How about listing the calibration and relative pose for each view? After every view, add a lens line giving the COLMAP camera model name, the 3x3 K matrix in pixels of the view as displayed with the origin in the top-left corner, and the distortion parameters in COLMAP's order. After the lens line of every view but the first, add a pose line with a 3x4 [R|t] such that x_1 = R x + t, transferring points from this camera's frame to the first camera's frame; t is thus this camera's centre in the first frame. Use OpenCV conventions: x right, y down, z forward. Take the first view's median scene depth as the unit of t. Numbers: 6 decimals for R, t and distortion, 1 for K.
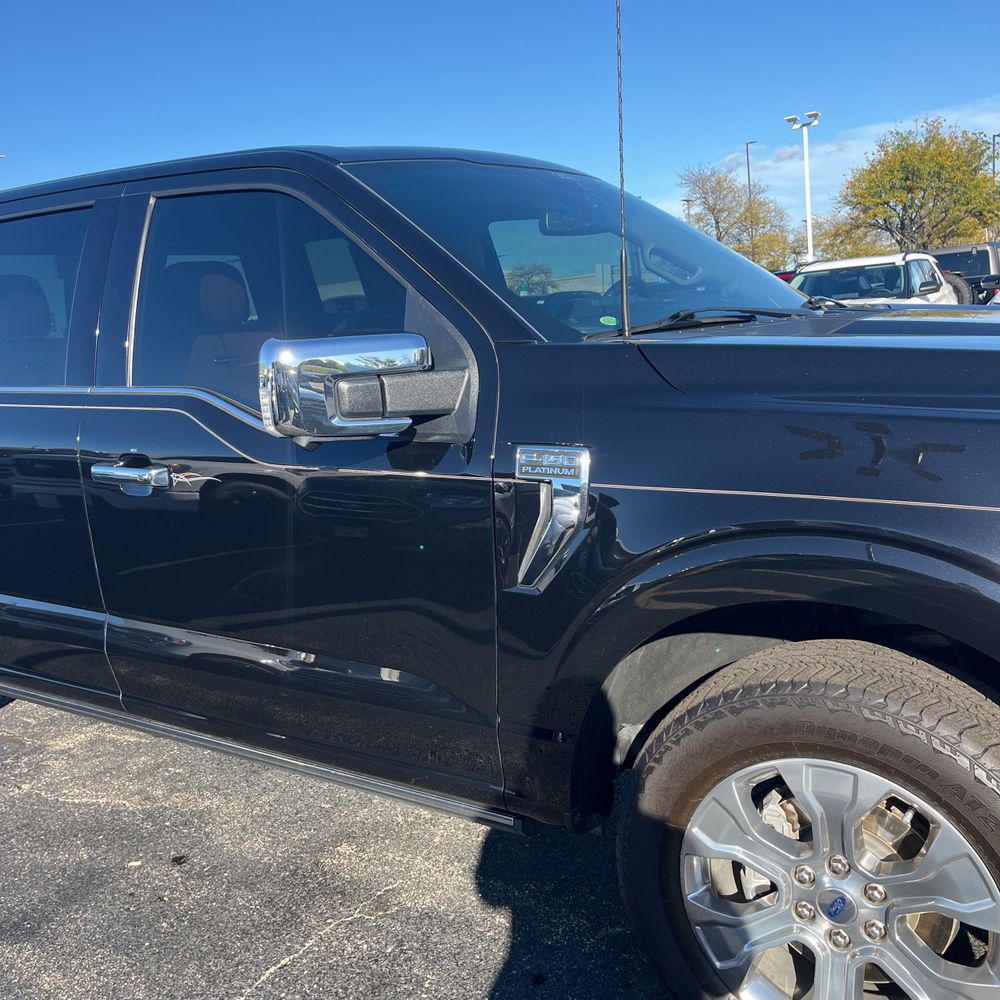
lens RADIAL K [[1010.5, 0, 498.6], [0, 1010.5, 496.1], [0, 0, 1]] dist [0.023178, 0.001820]
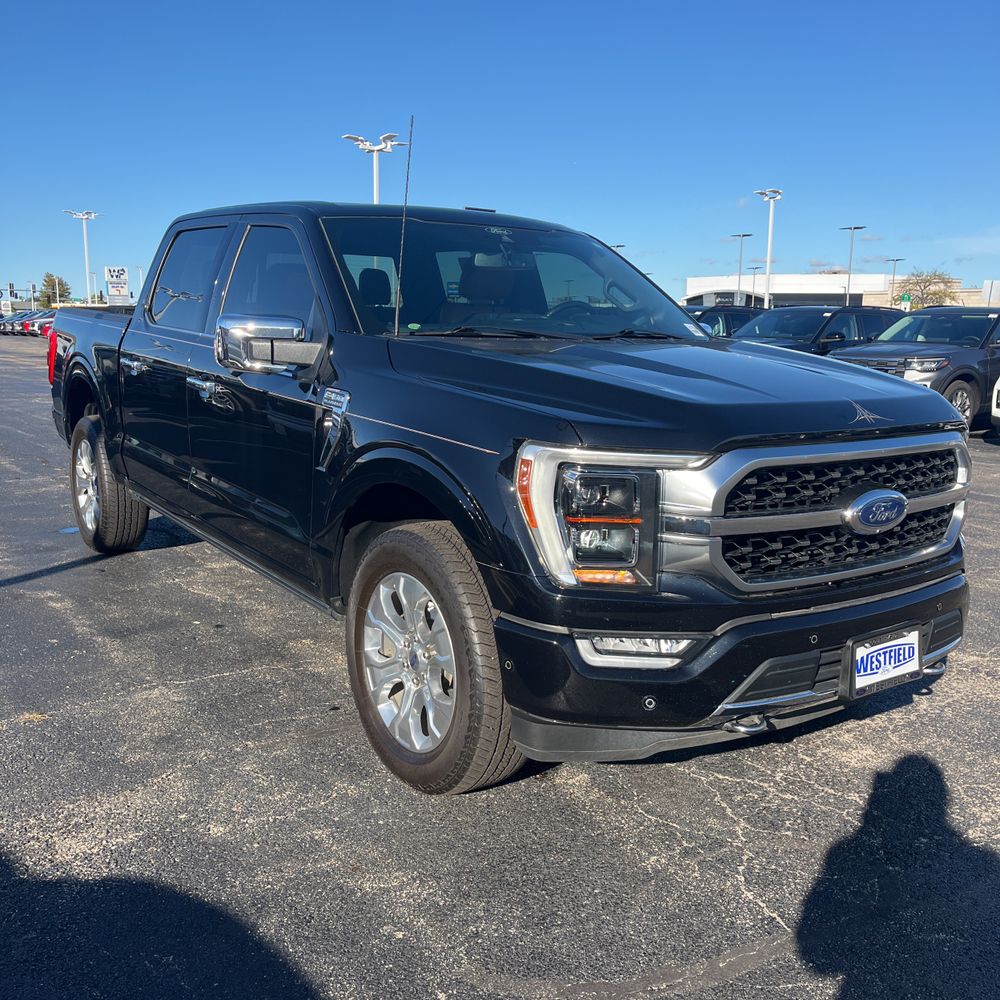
lens RADIAL K [[1010.5, 0, 498.6], [0, 1010.5, 496.1], [0, 0, 1]] dist [0.023178, 0.001820]
pose [[0.924872, 0.170756, -0.339786, 0.893372], [-0.167761, 0.985079, 0.038409, 0.018807], [0.341275, 0.021480, 0.939718, -0.554518]]
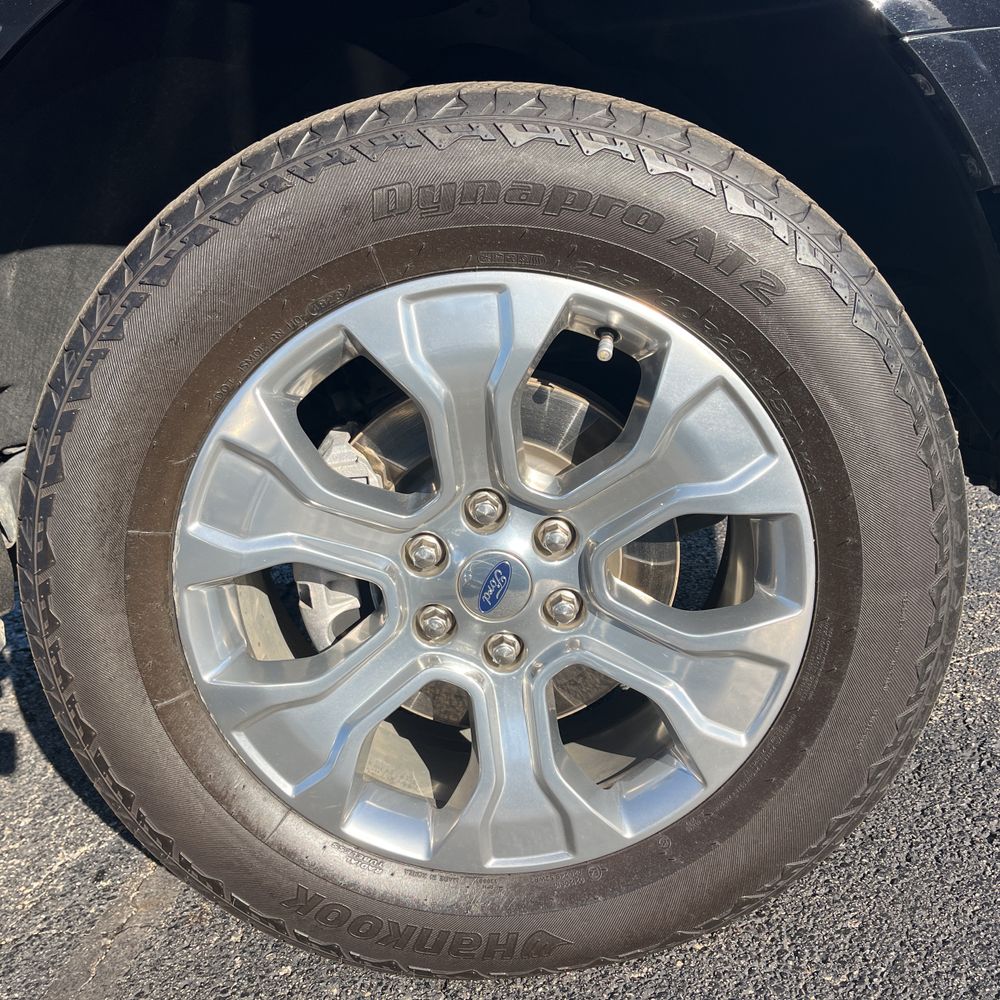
lens RADIAL K [[1005.4, 0, 500.9], [0, 1005.4, 503.9], [0, 0, 1]] dist [0.037937, -0.026356]
pose [[0.835560, -0.187826, 0.516295, 0.067783], [0.166323, 0.982126, 0.088121, 0.274733], [-0.523618, 0.012241, 0.851865, 0.485263]]
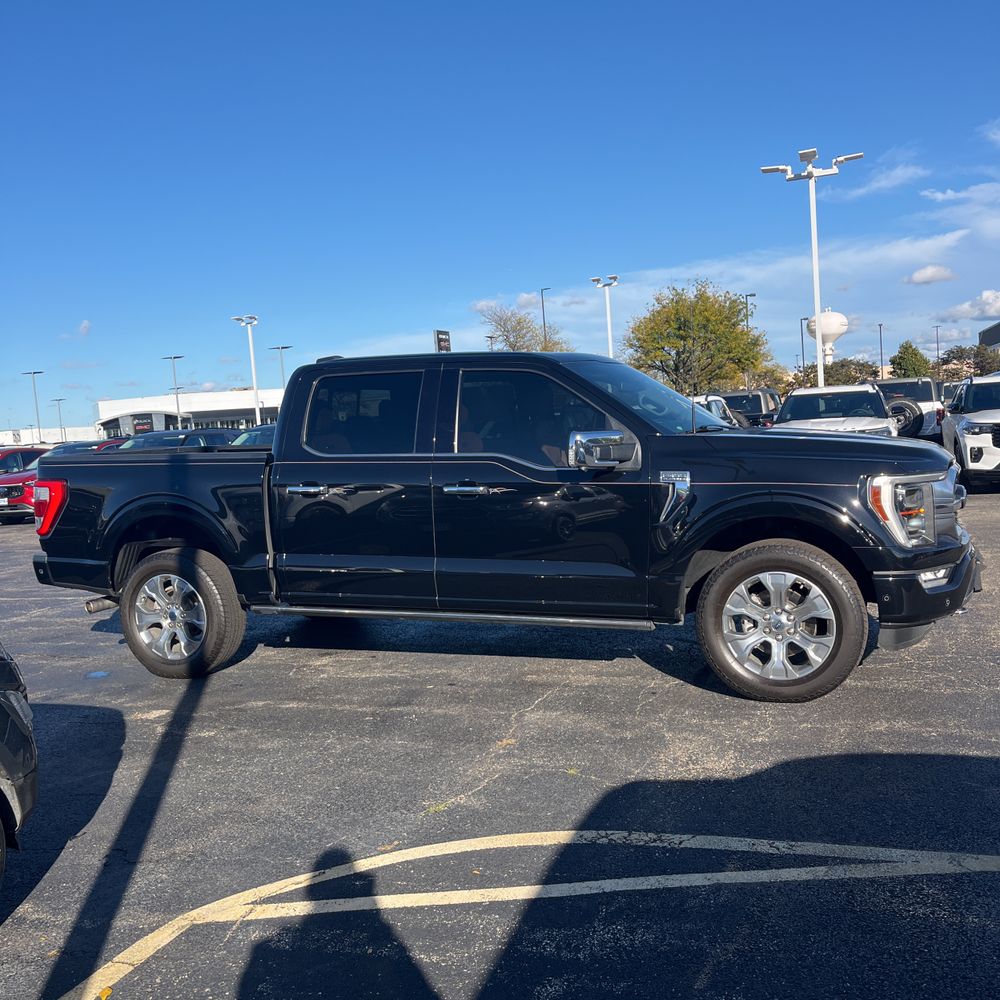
lens RADIAL K [[1002.0, 0, 507.2], [0, 1002.0, 501.2], [0, 0, 1]] dist [0.054470, 0.005629]
pose [[0.977420, 0.011073, 0.211015, -0.914307], [0.013212, 0.993470, -0.113330, 0.318513], [-0.210892, 0.113559, 0.970891, -1.481339]]
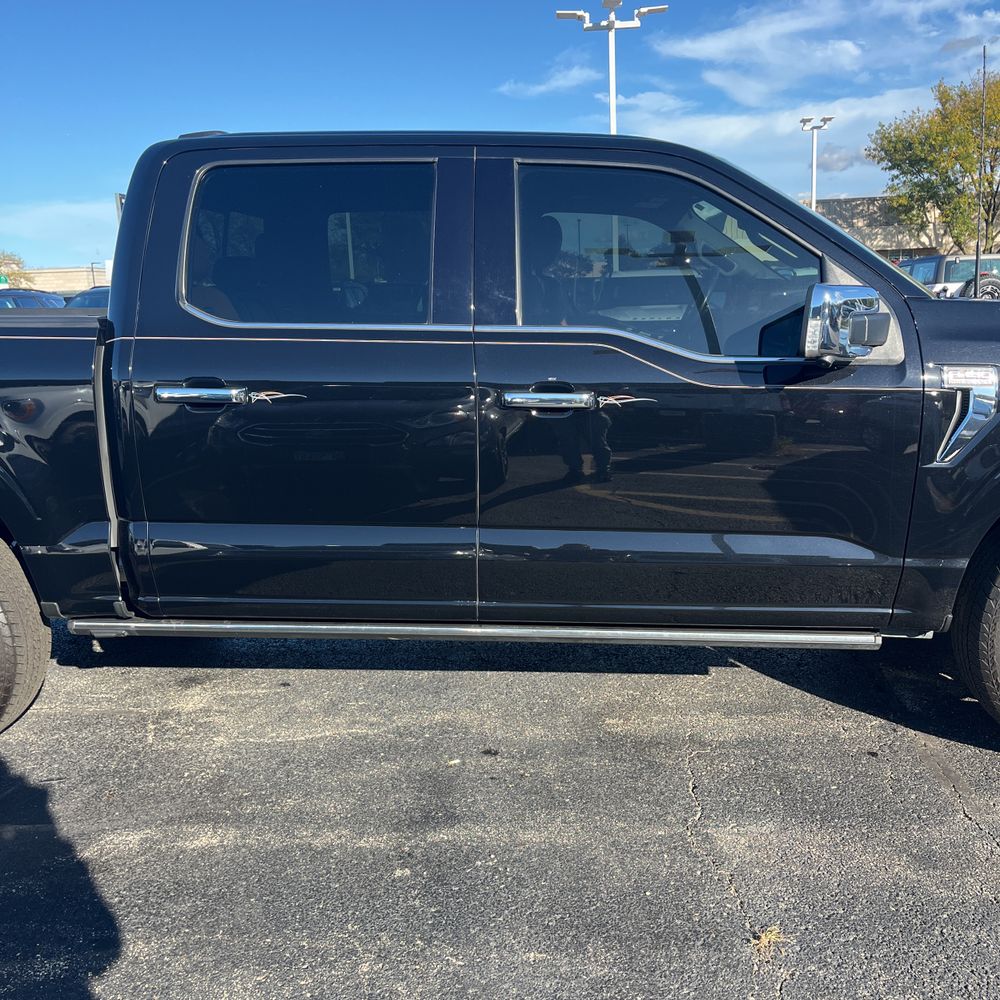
lens RADIAL K [[1005.4, 0, 500.9], [0, 1005.4, 503.9], [0, 0, 1]] dist [0.037937, -0.026356]
pose [[0.873182, -0.038103, 0.485903, -1.201511], [0.040737, 0.999157, 0.005144, 0.111437], [-0.485689, 0.015302, 0.873998, 0.018845]]
